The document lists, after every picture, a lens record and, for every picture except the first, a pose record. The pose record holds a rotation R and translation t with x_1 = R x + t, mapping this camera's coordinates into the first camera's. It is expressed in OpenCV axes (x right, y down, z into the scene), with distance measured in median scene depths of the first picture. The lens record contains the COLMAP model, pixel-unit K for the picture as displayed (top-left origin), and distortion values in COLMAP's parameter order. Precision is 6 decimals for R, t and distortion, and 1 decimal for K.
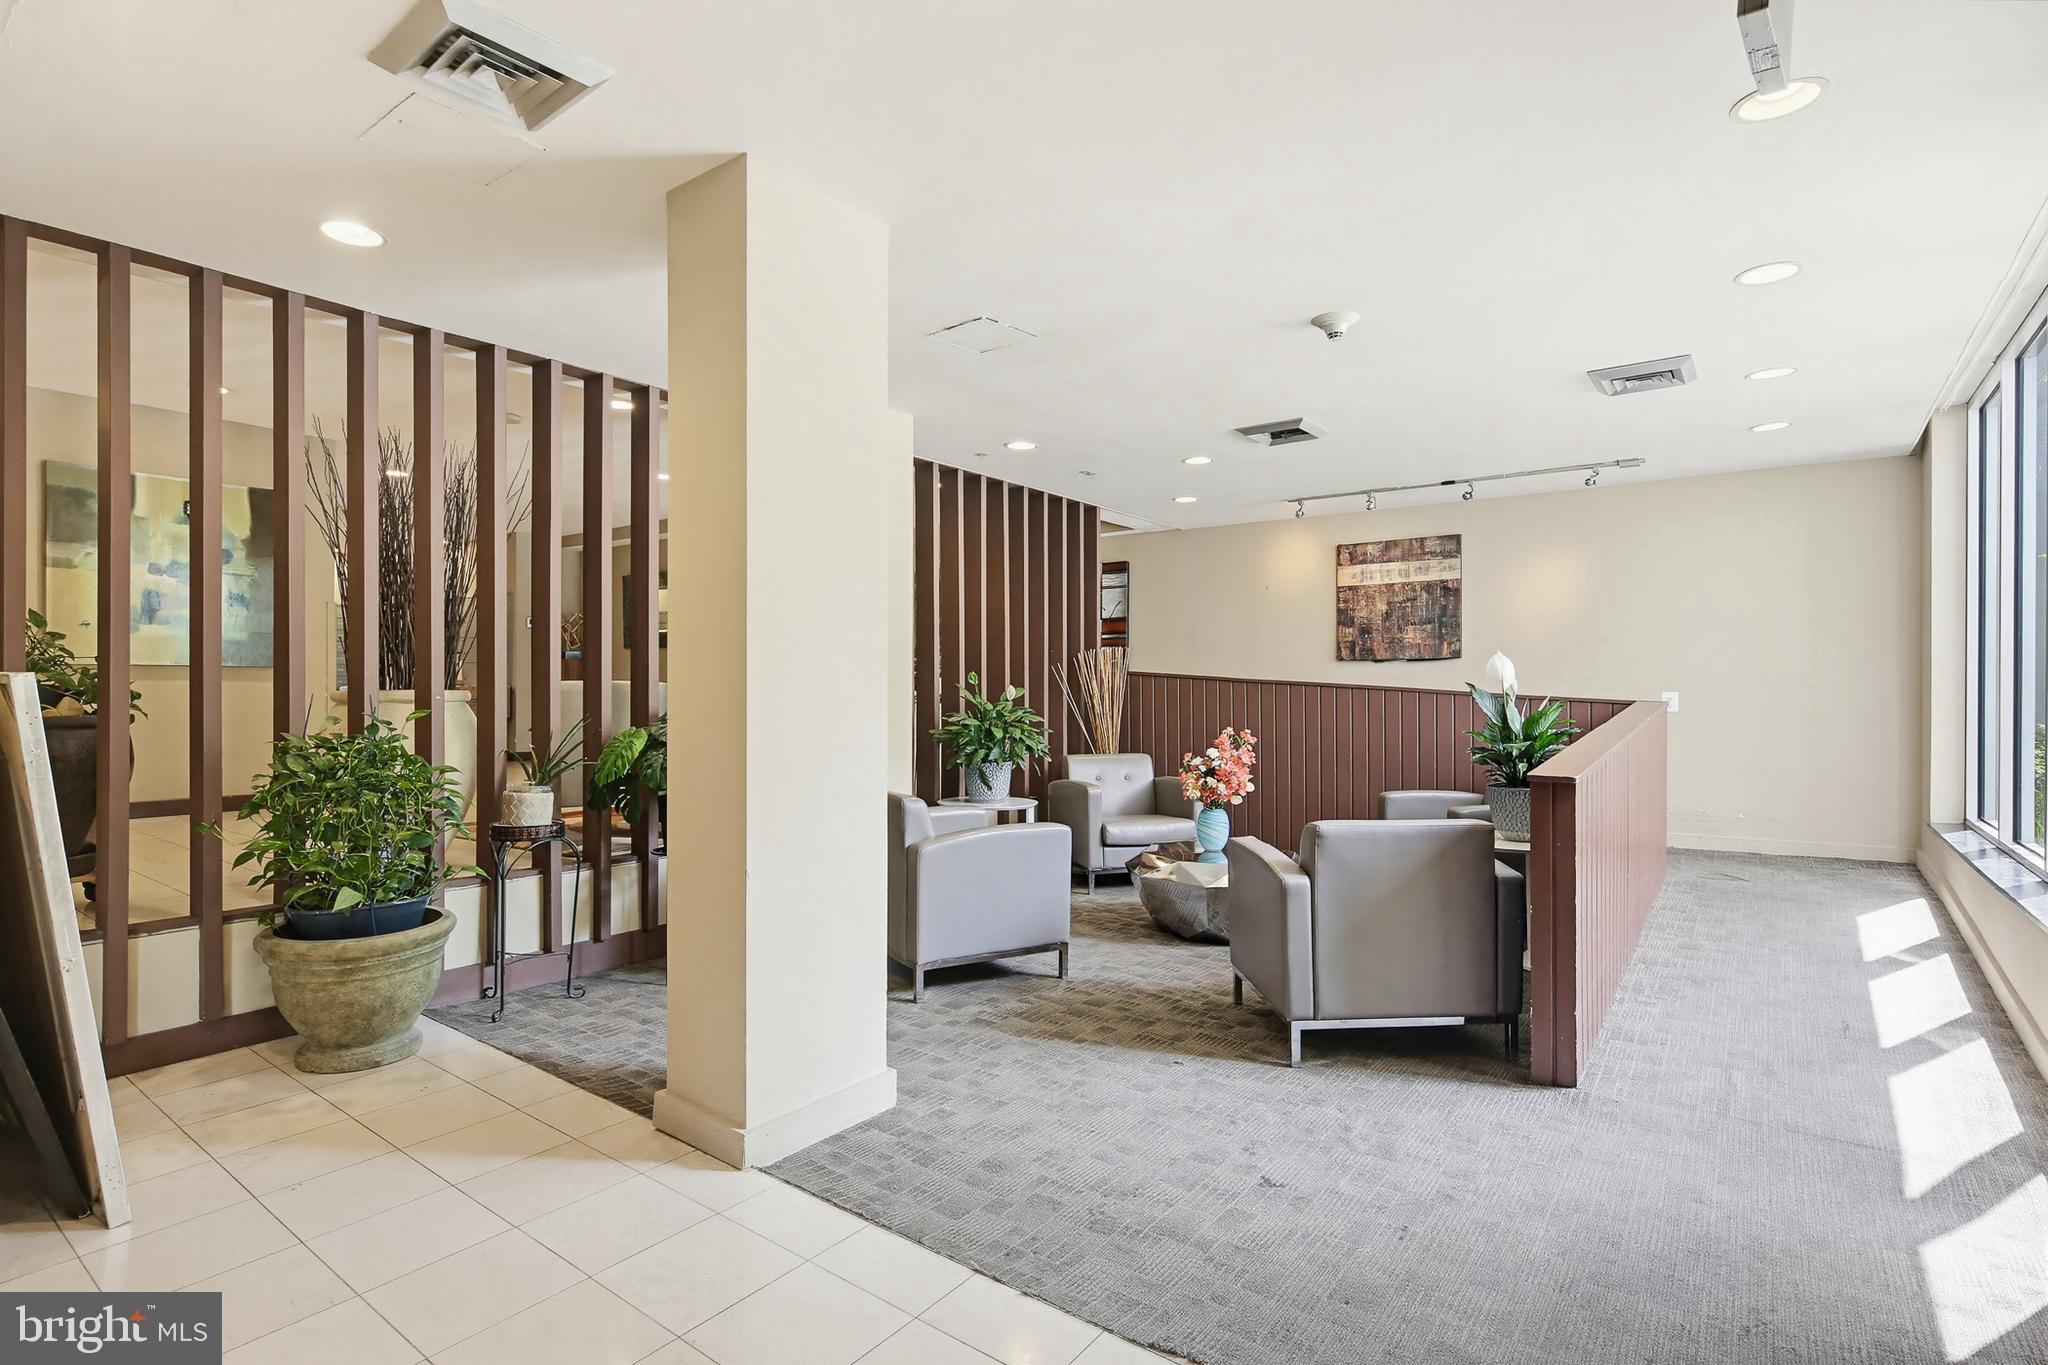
lens RADIAL K [[999.3, 0, 1022.4], [0, 999.3, 690.1], [0, 0, 1]] dist [0.002295, -0.000613]
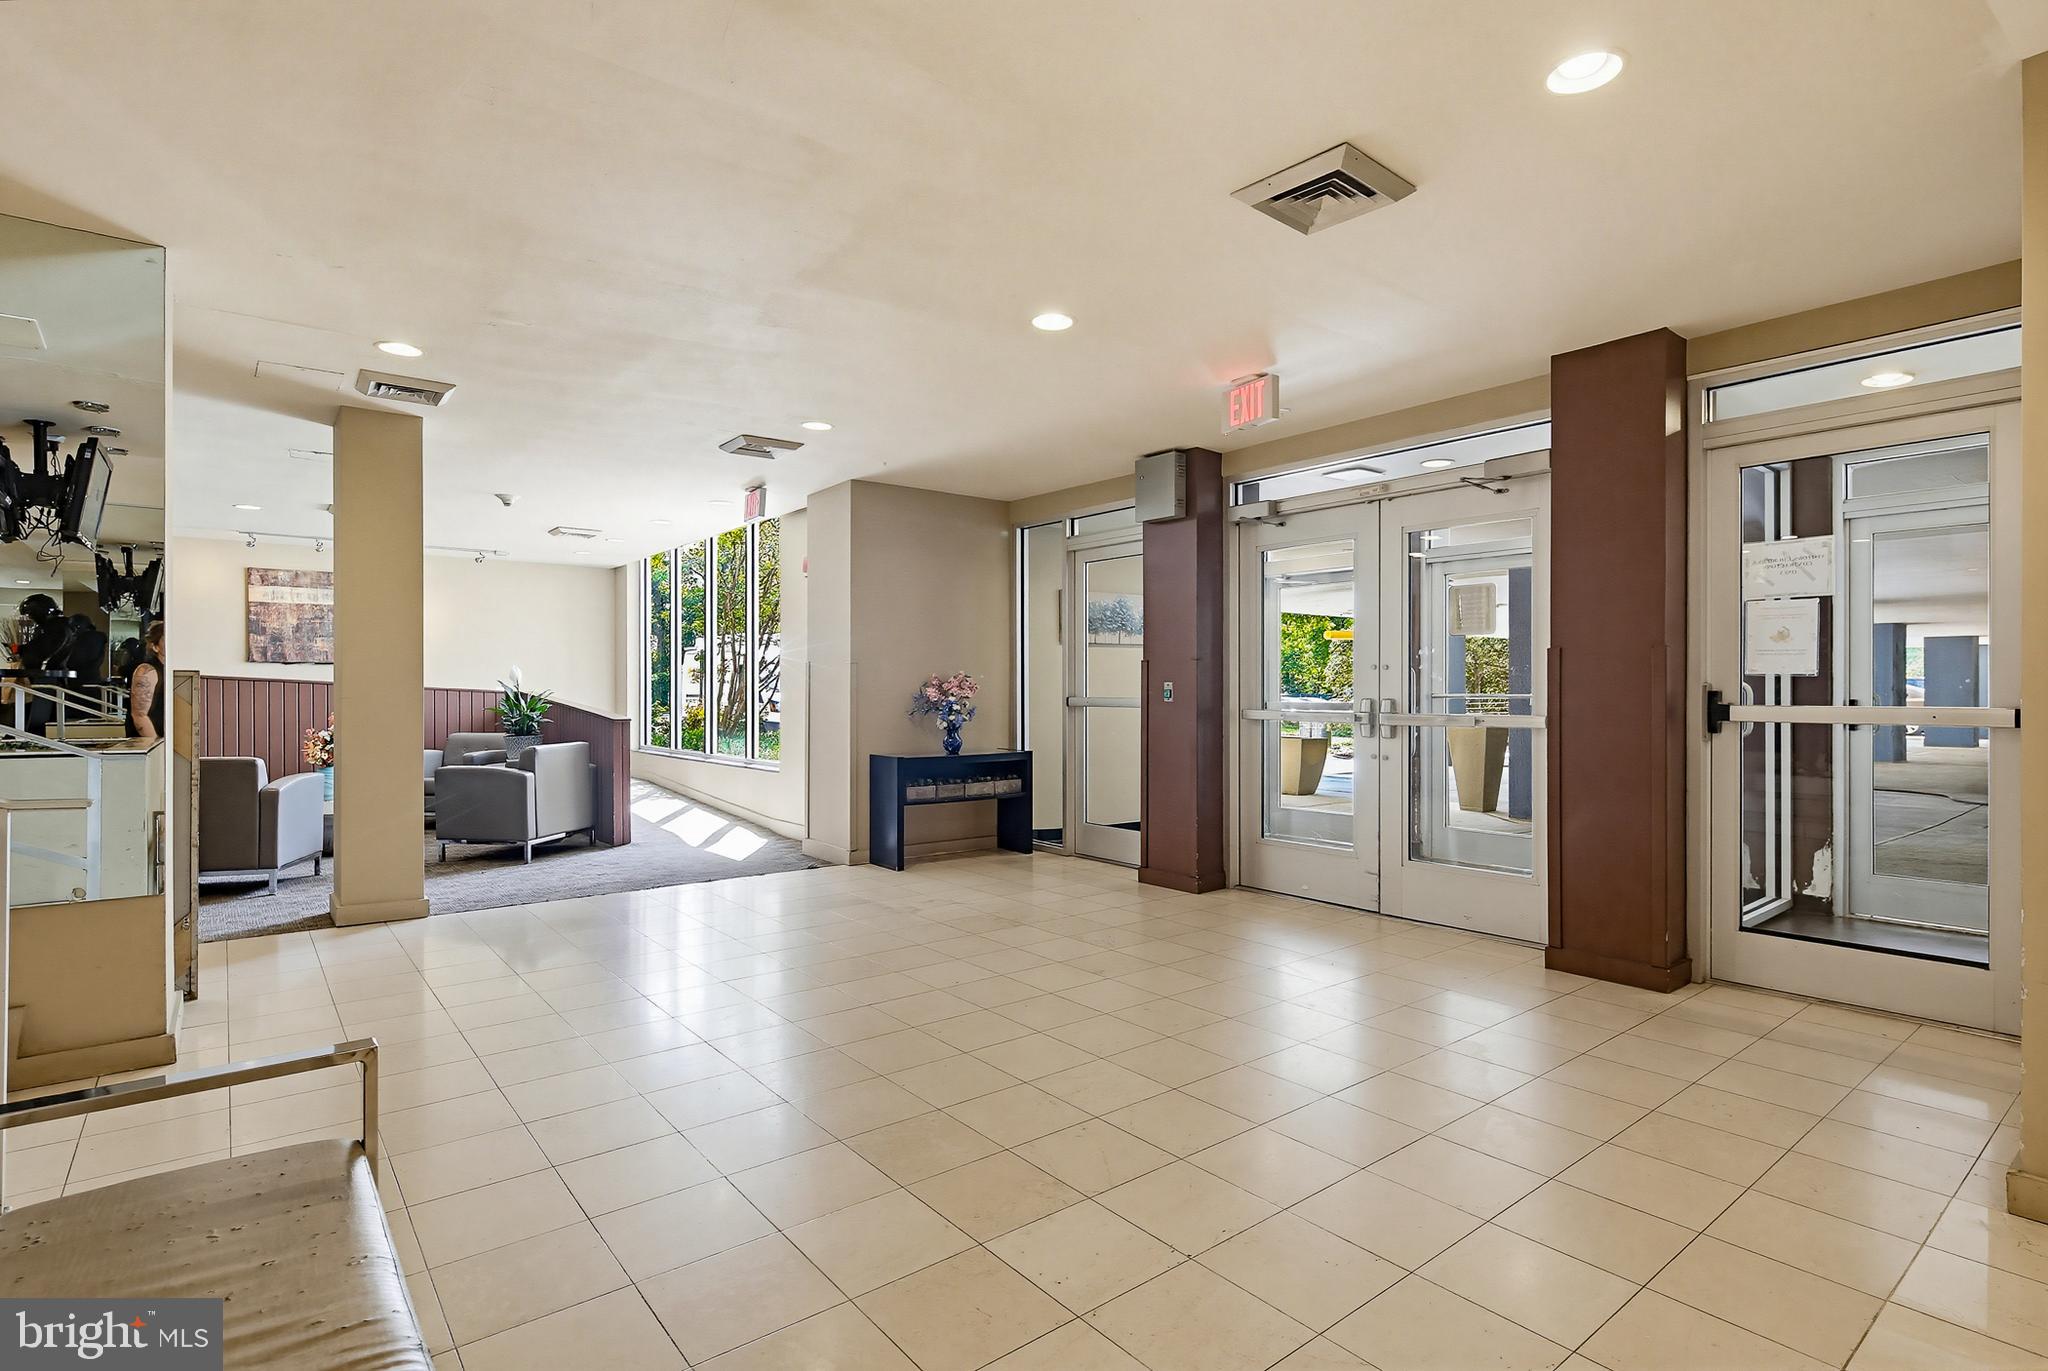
lens RADIAL K [[999.8, 0, 1024.0], [0, 999.8, 685.5], [0, 0, 1]] dist [0.000501, -0.000129]
pose [[0.248331, 0.000173, 0.968675, -0.644897], [0.003135, 0.999995, -0.000982, 0.003451], [-0.968670, 0.003280, 0.248329, -0.226128]]
